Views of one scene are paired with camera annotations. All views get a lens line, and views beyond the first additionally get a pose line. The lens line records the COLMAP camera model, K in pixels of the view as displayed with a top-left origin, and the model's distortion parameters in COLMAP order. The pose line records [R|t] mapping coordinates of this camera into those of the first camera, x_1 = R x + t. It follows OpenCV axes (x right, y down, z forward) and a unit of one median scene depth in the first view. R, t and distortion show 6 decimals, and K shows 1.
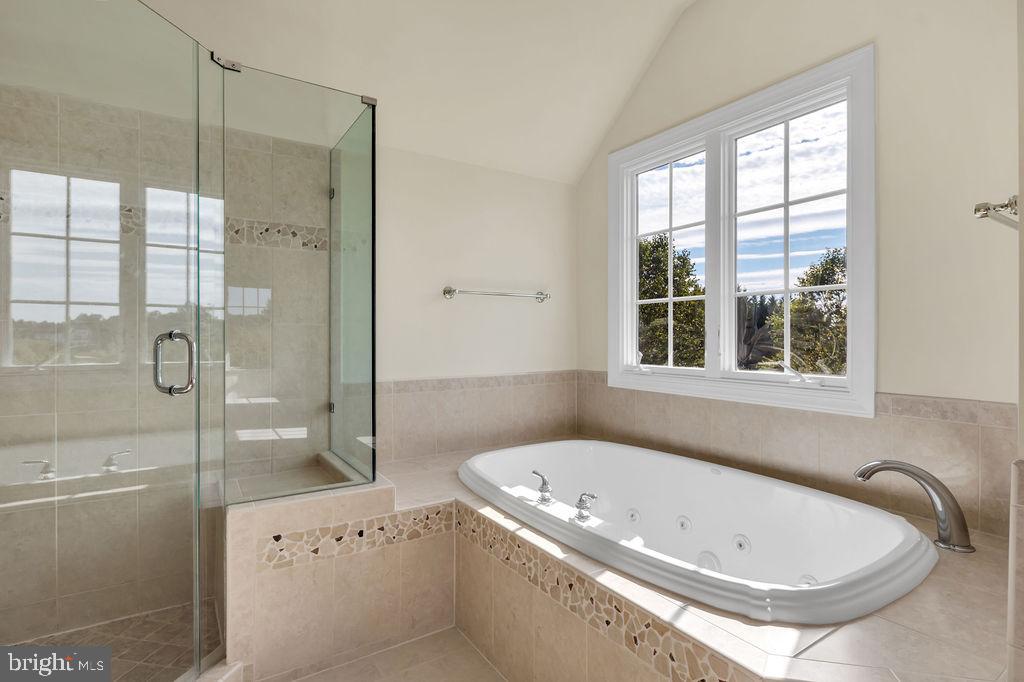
lens RADIAL K [[506.6, 0, 512.0], [0, 506.6, 336.2], [0, 0, 1]] dist [0.002127, -0.001184]
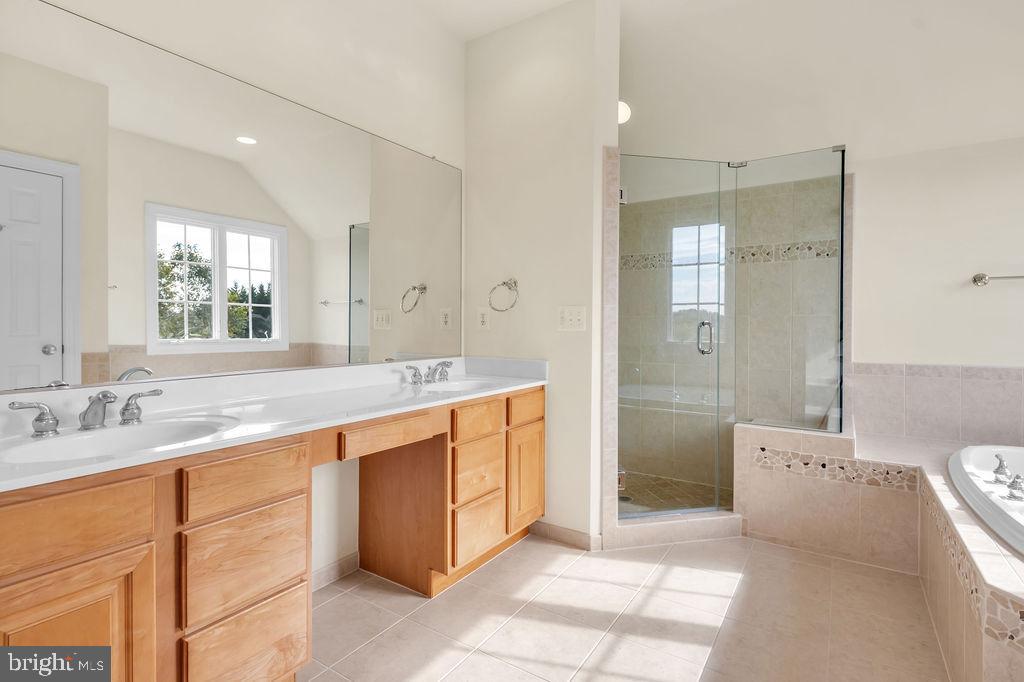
lens RADIAL K [[506.6, 0, 512.3], [0, 506.6, 332.9], [0, 0, 1]] dist [0.002127, -0.001184]
pose [[0.402988, 0.017644, -0.915035, 0.603339], [-0.001622, 0.999826, 0.018564, -0.000637], [0.915204, -0.005997, 0.402947, -0.331250]]
